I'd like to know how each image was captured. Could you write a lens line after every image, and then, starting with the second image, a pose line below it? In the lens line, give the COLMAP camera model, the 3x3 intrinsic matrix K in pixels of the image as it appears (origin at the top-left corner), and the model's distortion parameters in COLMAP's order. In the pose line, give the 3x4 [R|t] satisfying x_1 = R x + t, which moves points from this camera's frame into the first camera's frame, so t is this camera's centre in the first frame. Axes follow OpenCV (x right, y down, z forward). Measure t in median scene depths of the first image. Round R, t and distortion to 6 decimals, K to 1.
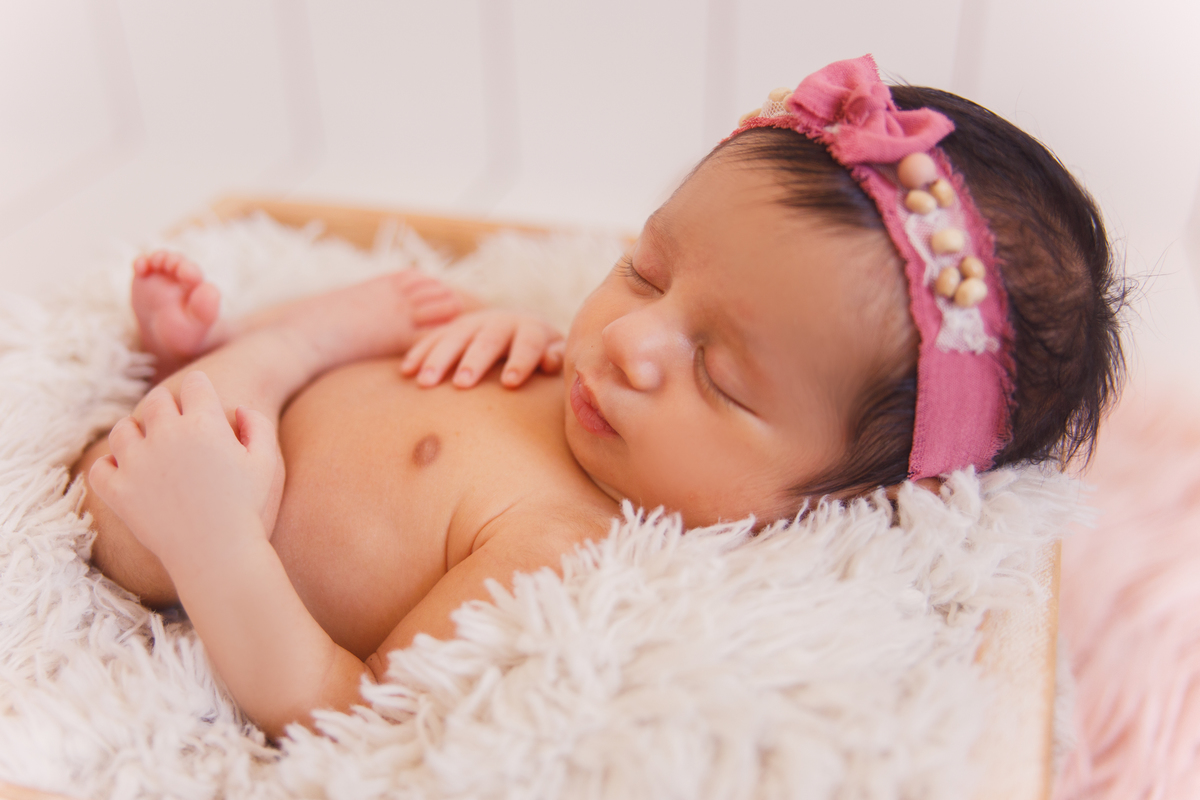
lens RADIAL K [[1308.5, 0, 600.0], [0, 1308.5, 400.0], [0, 0, 1]] dist [0.055159, -0.007620]
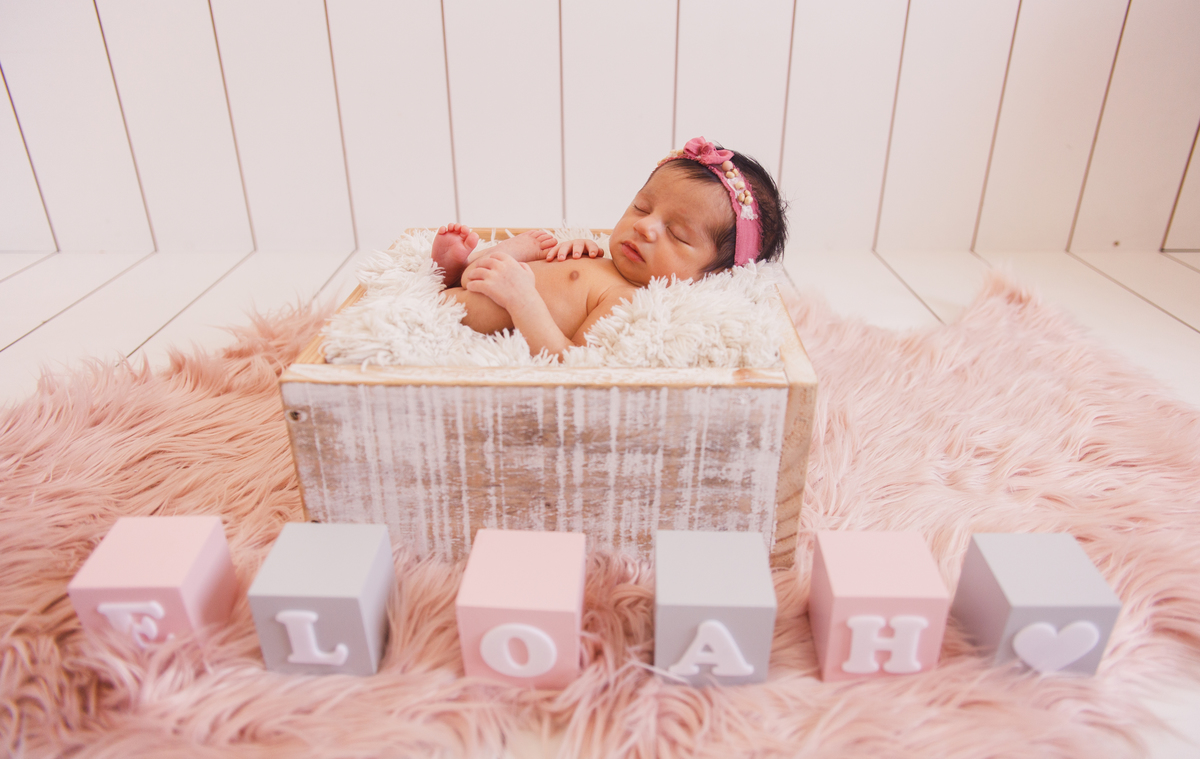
lens RADIAL K [[824.3, 0, 600.0], [0, 824.3, 379.5], [0, 0, 1]] dist [-0.000831, -0.000093]
pose [[0.957144, -0.103339, 0.270549, -0.654782], [0.130515, 0.987846, -0.084416, 0.469880], [-0.258538, 0.116109, 0.958998, -0.804294]]
